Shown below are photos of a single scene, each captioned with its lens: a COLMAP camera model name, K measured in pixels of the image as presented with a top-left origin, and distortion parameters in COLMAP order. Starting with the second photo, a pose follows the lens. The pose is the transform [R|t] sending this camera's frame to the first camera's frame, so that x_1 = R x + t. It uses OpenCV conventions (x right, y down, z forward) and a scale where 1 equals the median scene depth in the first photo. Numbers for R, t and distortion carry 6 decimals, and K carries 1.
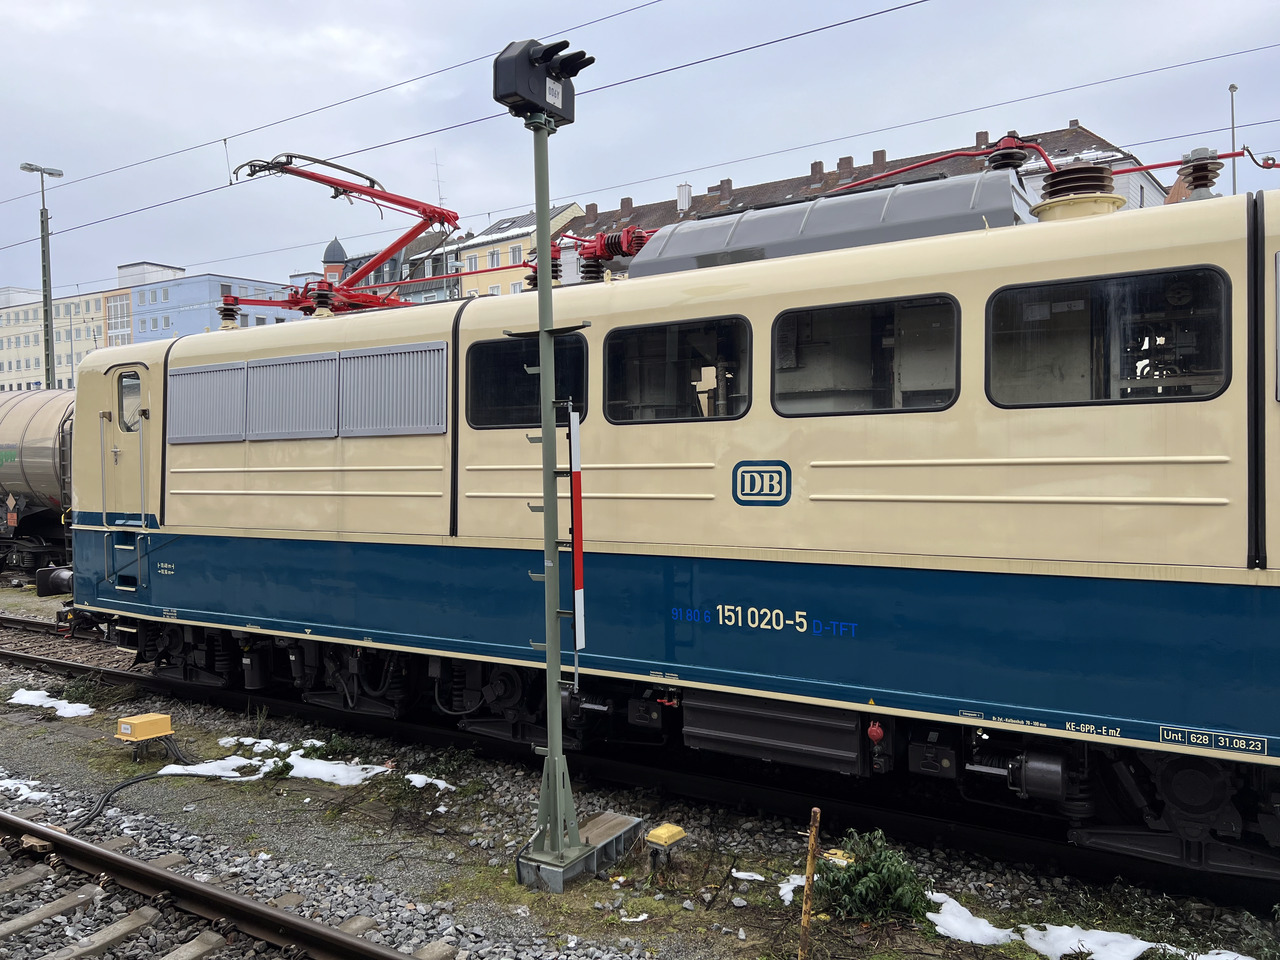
lens RADIAL K [[992.6, 0, 682.4], [0, 992.6, 476.0], [0, 0, 1]] dist [0.069751, -0.069134]
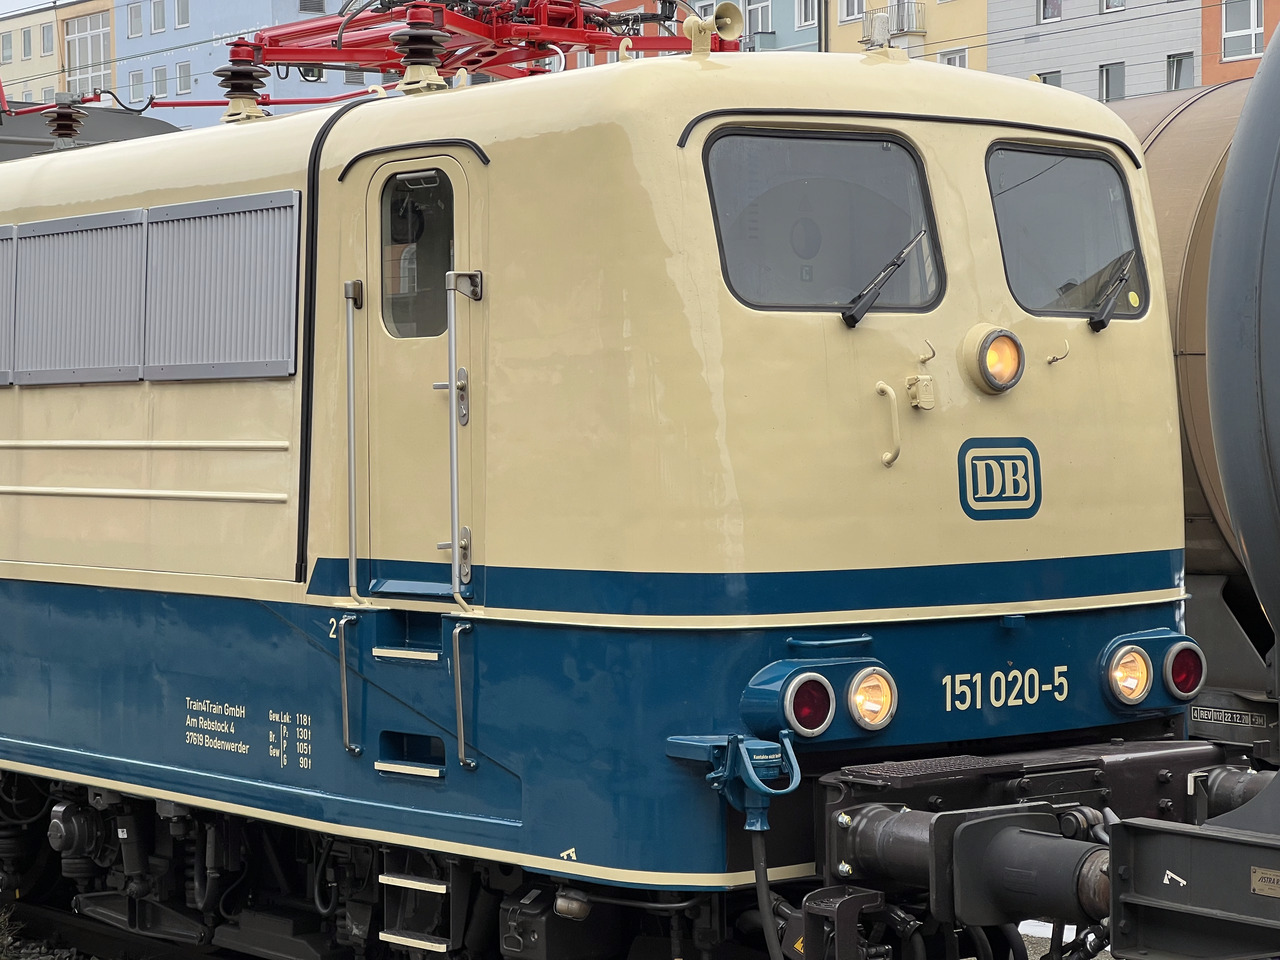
lens RADIAL K [[2844.1, 0, 644.4], [0, 2844.1, 470.0], [0, 0, 1]] dist [-0.066915, 4.207452]
pose [[0.941977, 0.013013, -0.335425, 0.152281], [-0.012033, 0.999915, 0.004998, -0.001093], [0.335462, -0.000671, 0.942054, -0.099205]]
